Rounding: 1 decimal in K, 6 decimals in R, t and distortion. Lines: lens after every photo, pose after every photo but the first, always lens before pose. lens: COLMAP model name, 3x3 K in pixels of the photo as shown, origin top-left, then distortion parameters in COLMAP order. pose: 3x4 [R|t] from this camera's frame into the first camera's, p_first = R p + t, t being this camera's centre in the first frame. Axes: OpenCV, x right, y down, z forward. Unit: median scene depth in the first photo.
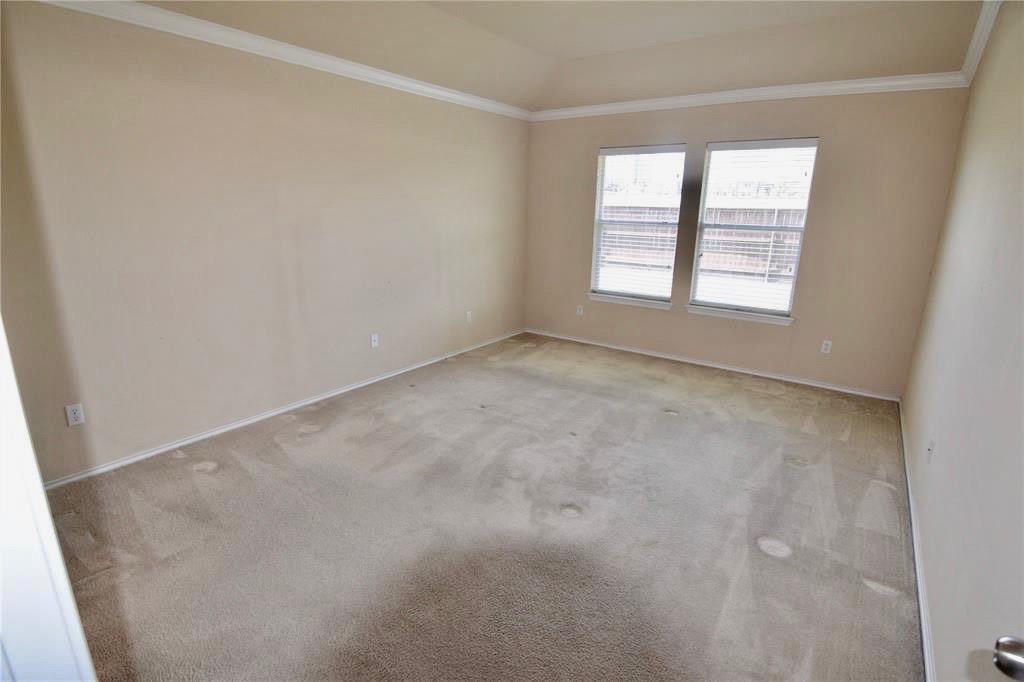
lens RADIAL K [[499.5, 0, 512.0], [0, 499.5, 341.0], [0, 0, 1]] dist [-0.000728, -0.014434]
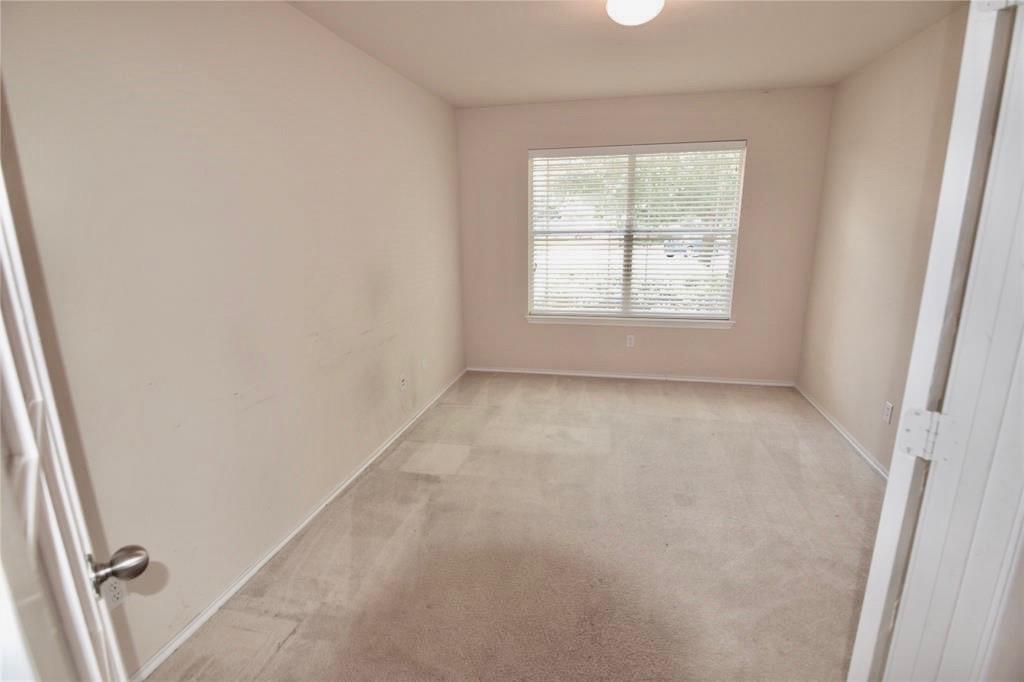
lens RADIAL K [[499.5, 0, 512.0], [0, 499.5, 341.0], [0, 0, 1]] dist [-0.000728, -0.014434]
pose [[0.913496, -0.118220, 0.389294, -0.228251], [0.132998, 0.991054, -0.011125, -0.050238], [-0.384496, 0.061938, 0.921047, 0.227094]]
